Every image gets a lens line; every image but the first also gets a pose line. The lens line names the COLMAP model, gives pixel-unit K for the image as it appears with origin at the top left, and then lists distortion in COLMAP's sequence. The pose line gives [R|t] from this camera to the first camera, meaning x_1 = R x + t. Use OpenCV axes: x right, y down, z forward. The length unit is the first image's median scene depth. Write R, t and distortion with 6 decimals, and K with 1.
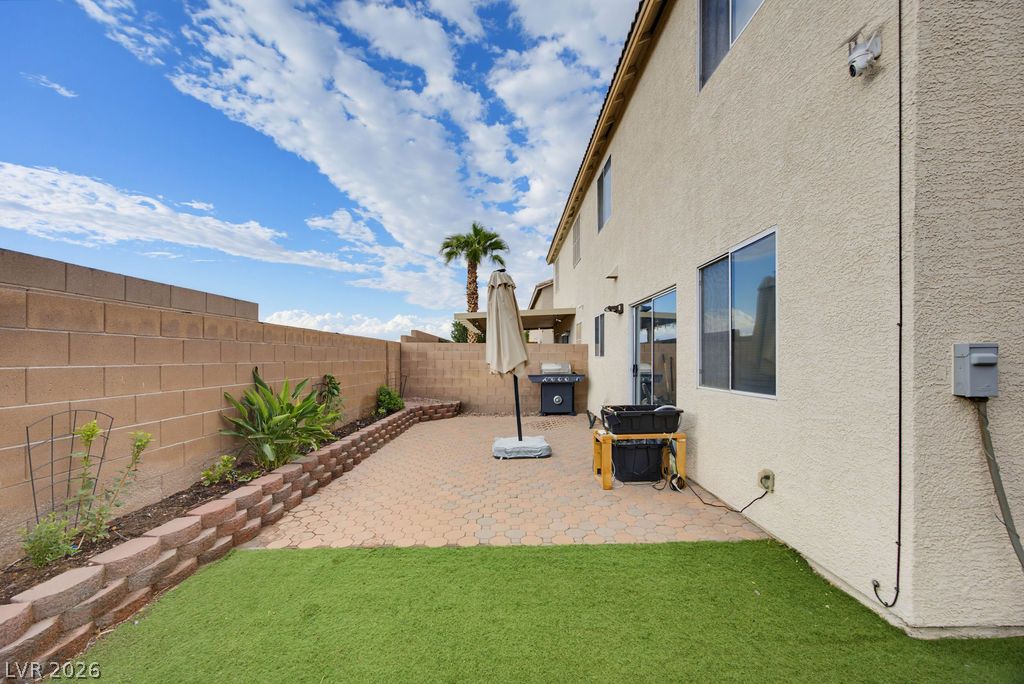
lens RADIAL K [[409.3, 0, 513.0], [0, 409.3, 366.5], [0, 0, 1]] dist [-0.034624, 0.015013]
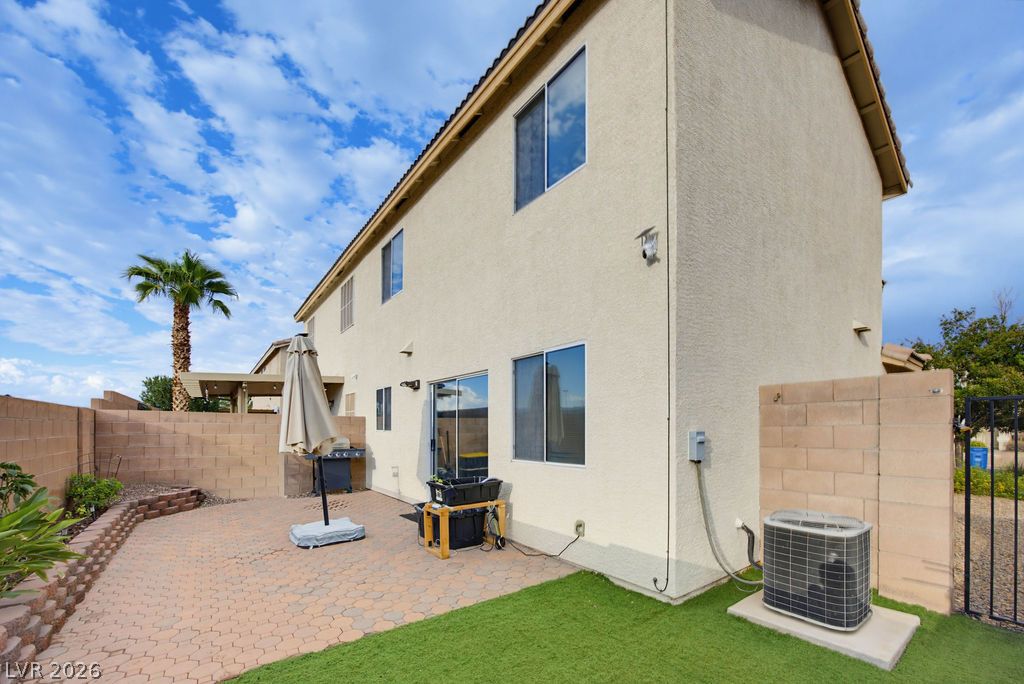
lens RADIAL K [[417.9, 0, 536.5], [0, 417.9, 439.2], [0, 0, 1]] dist [-0.001442, 0.000617]
pose [[0.793620, -0.006361, 0.608380, -0.189476], [0.005462, 0.999980, 0.003331, -0.010873], [-0.608389, 0.000679, 0.793639, -0.013739]]
